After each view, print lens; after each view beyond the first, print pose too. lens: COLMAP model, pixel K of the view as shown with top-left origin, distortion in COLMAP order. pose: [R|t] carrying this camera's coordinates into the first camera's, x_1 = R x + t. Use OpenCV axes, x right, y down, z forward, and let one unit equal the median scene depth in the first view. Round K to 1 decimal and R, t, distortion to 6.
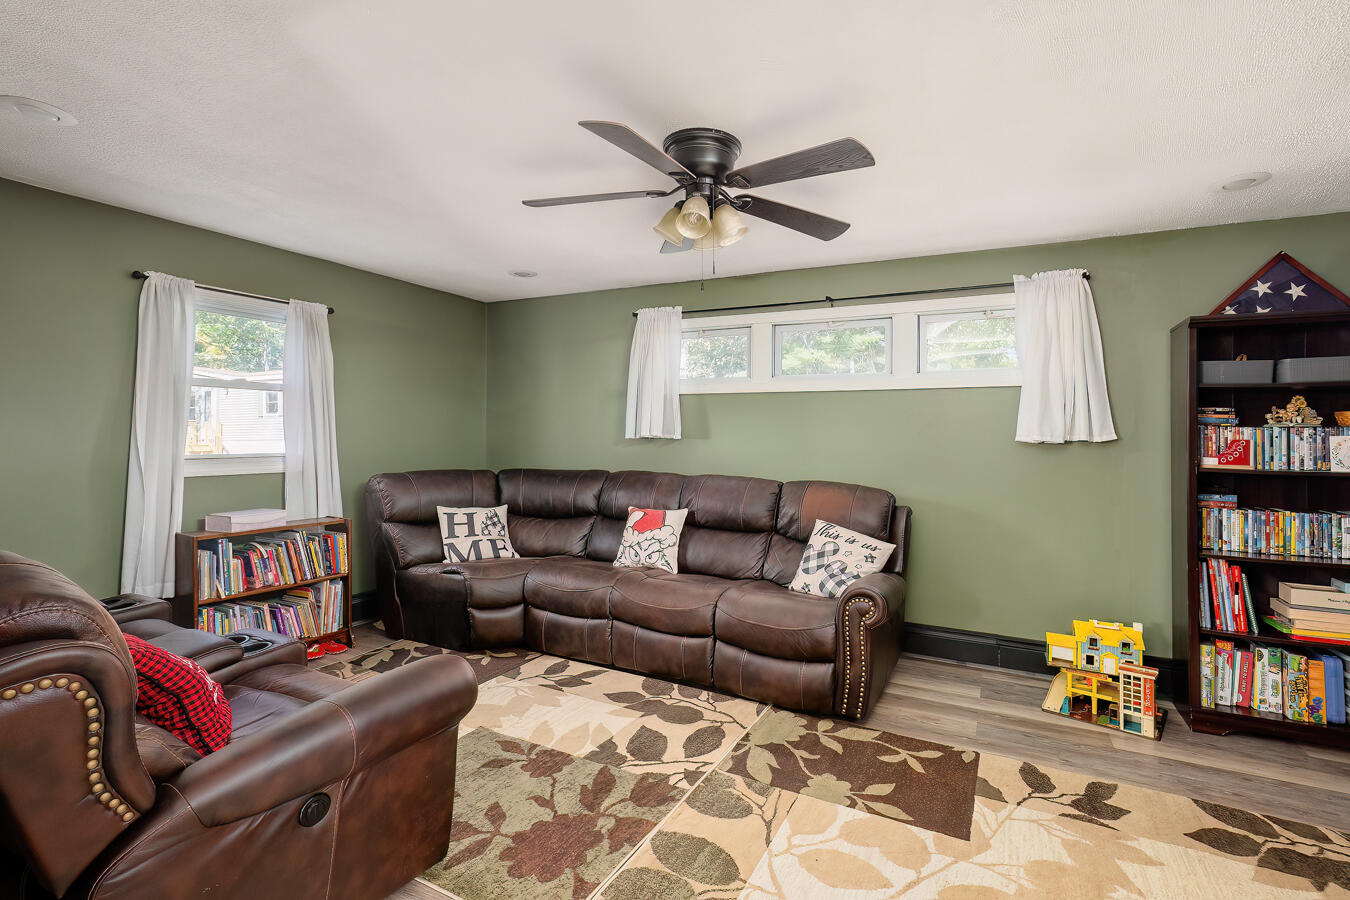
lens RADIAL K [[607.0, 0, 677.0], [0, 607.0, 445.9], [0, 0, 1]] dist [-0.000350, -0.000041]
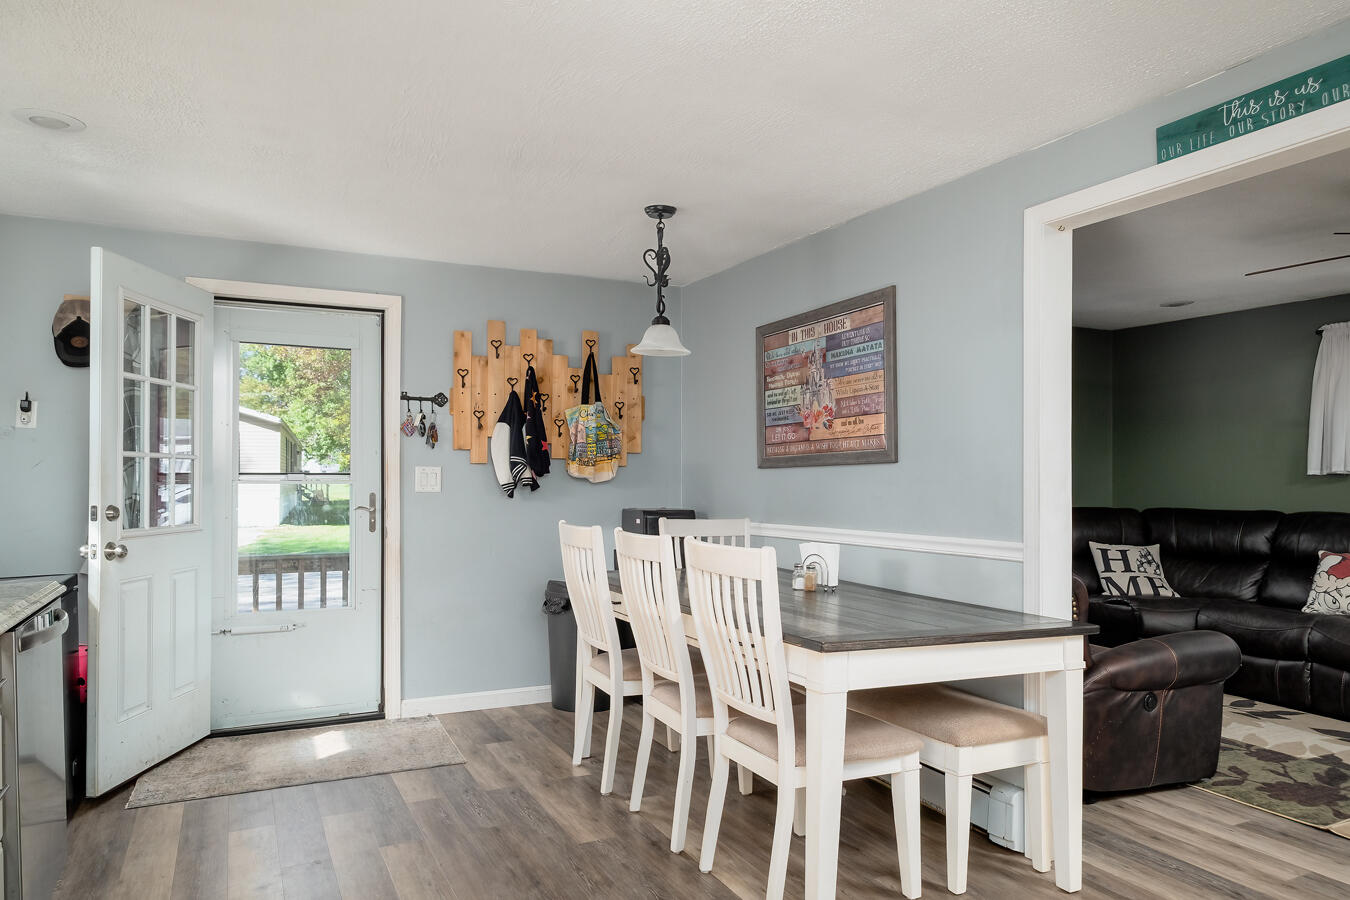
lens RADIAL K [[889.6, 0, 647.7], [0, 889.6, 478.8], [0, 0, 1]] dist [-0.000715, -0.005281]
pose [[0.806553, -0.003622, -0.591151, -0.107355], [-0.004200, 0.999921, -0.011857, 0.013861], [0.591147, 0.012046, 0.806474, -0.673600]]
